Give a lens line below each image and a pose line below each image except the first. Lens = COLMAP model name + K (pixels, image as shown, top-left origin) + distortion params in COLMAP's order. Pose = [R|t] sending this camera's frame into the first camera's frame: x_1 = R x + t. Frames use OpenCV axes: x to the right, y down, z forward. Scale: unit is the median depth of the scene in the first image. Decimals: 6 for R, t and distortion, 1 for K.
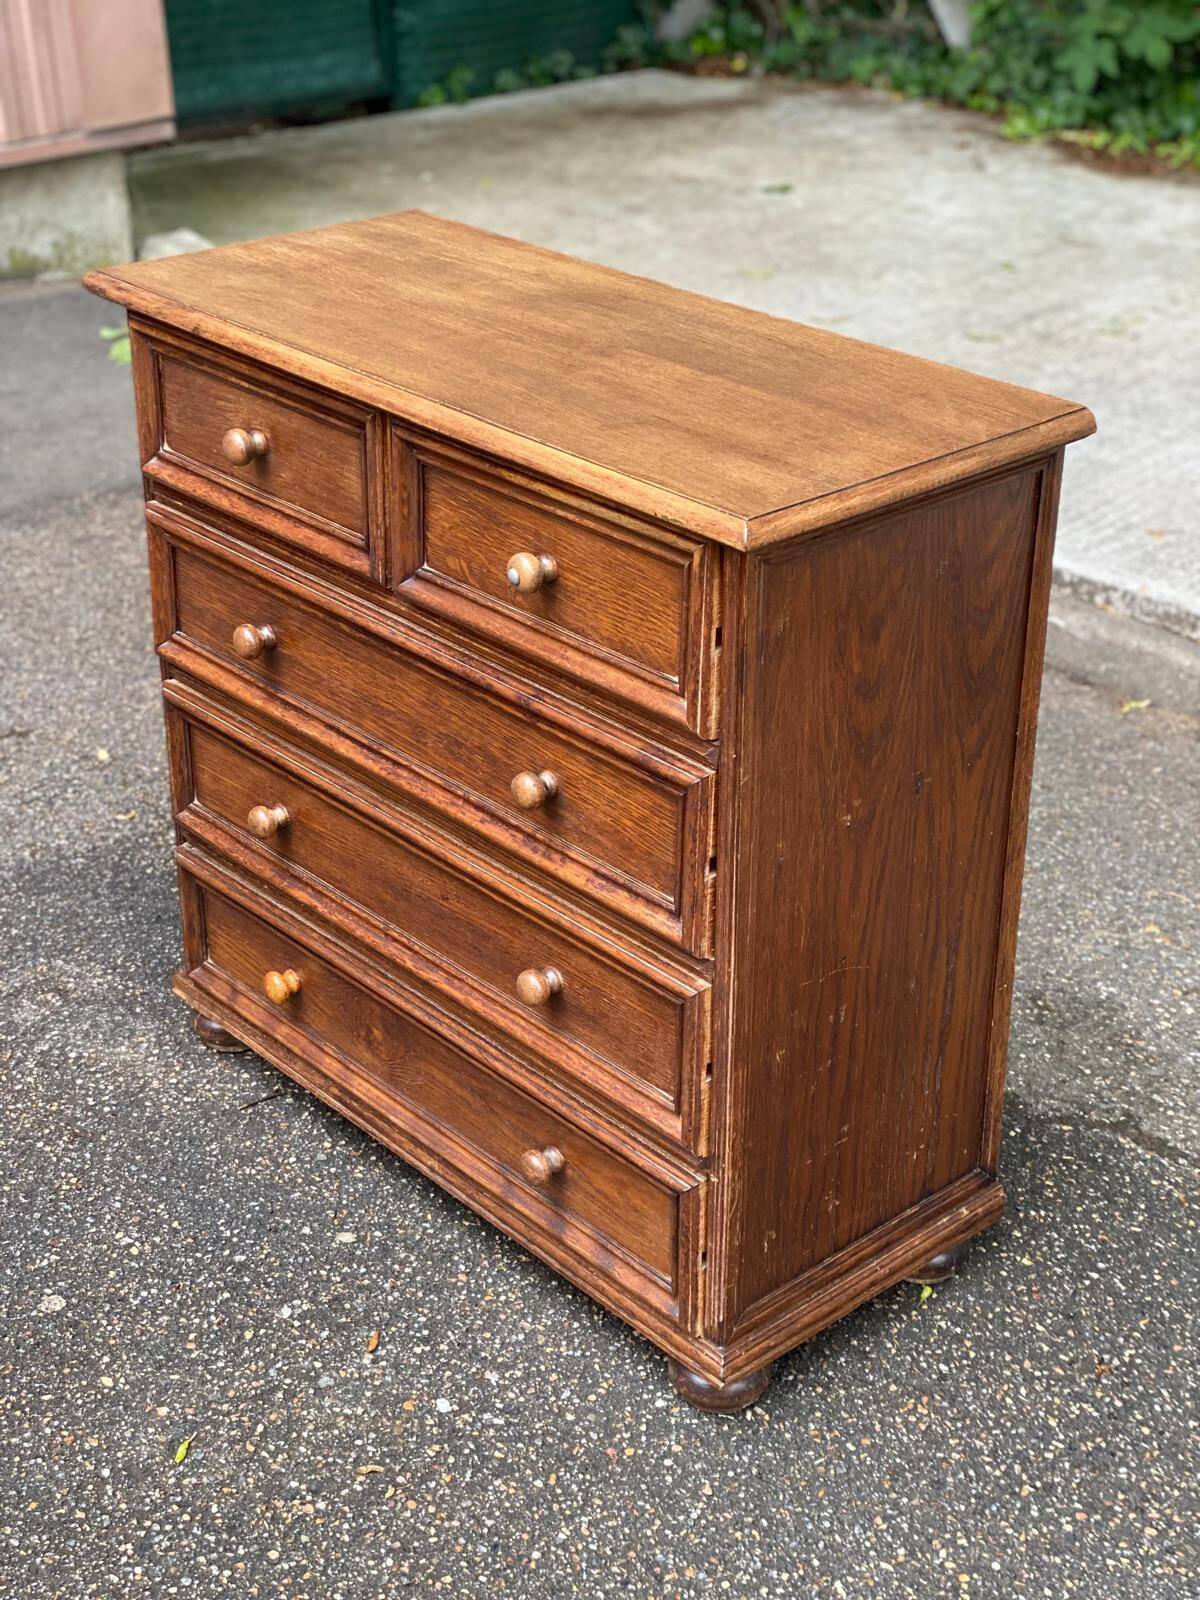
lens RADIAL K [[2367.0, 0, 600.0], [0, 2367.0, 800.0], [0, 0, 1]] dist [0.270509, -0.865659]
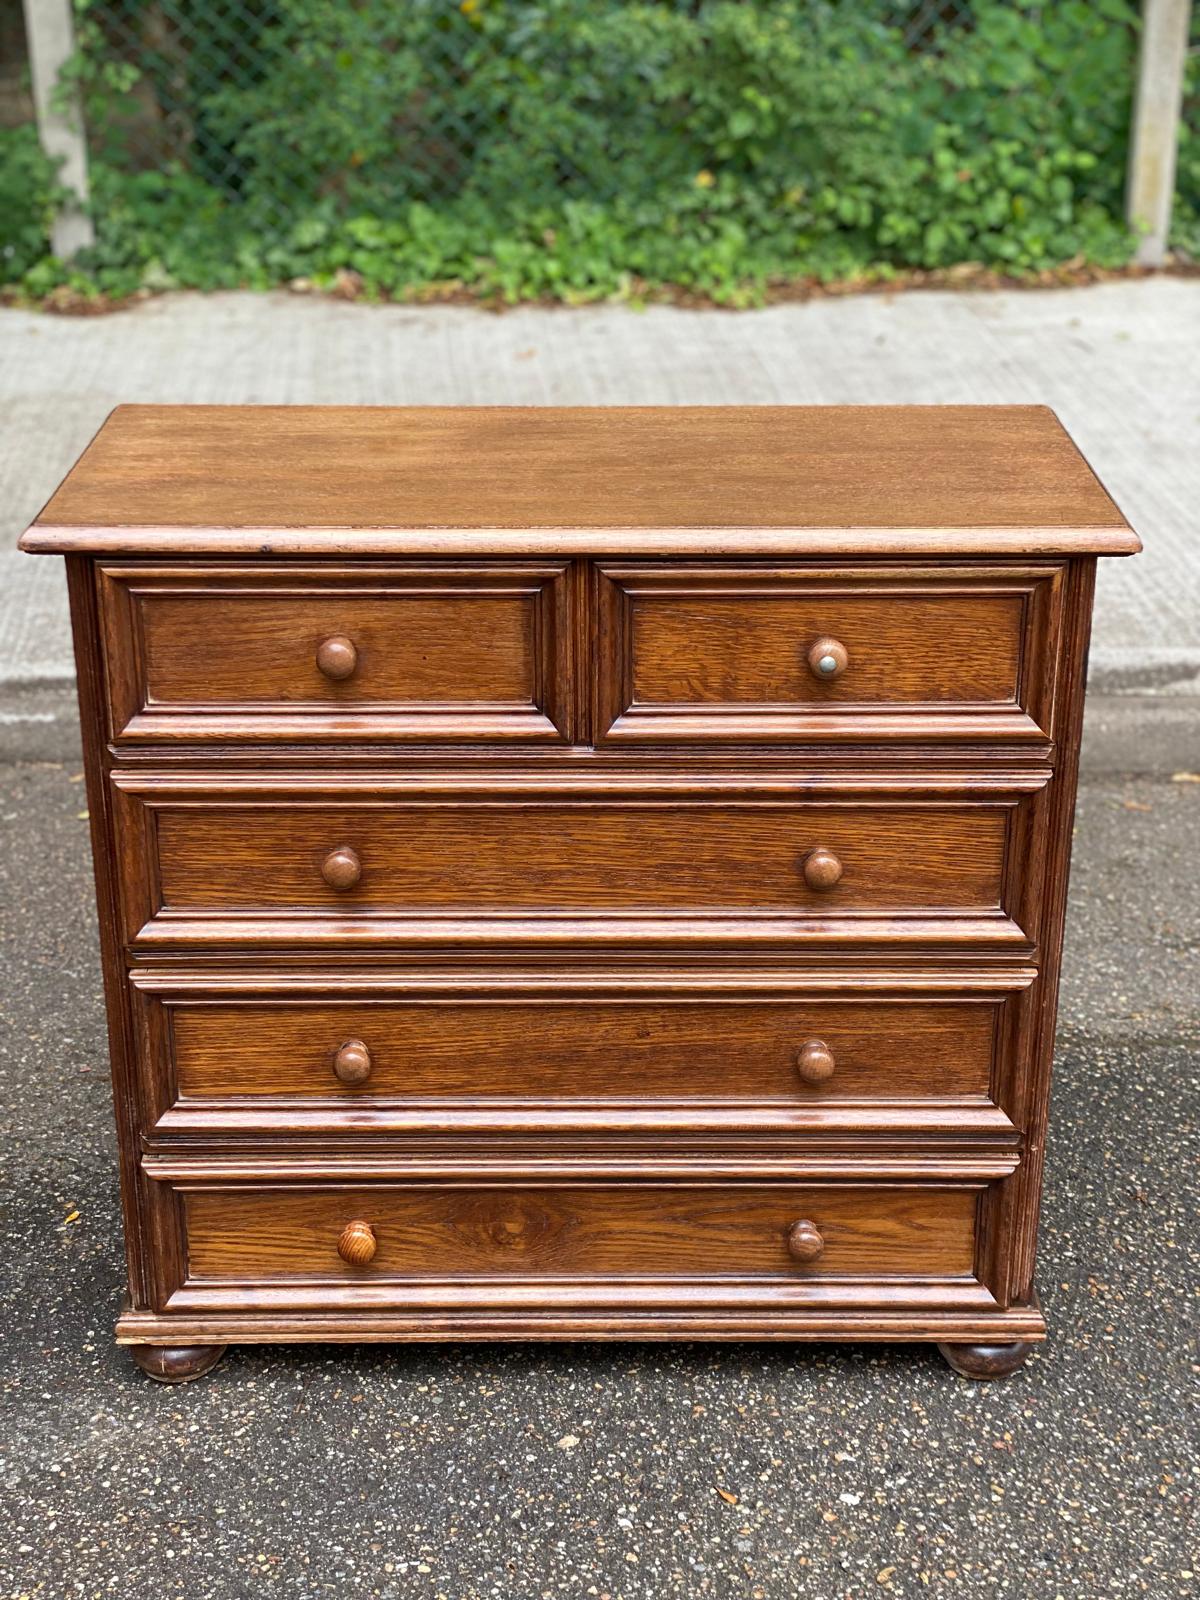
lens RADIAL K [[2367.0, 0, 600.0], [0, 2367.0, 800.0], [0, 0, 1]] dist [0.270509, -0.865659]
pose [[0.660008, -0.304101, 0.686959, -0.750525], [0.341166, 0.936008, 0.086569, -0.146289], [-0.669325, 0.177231, 0.721522, 0.298662]]
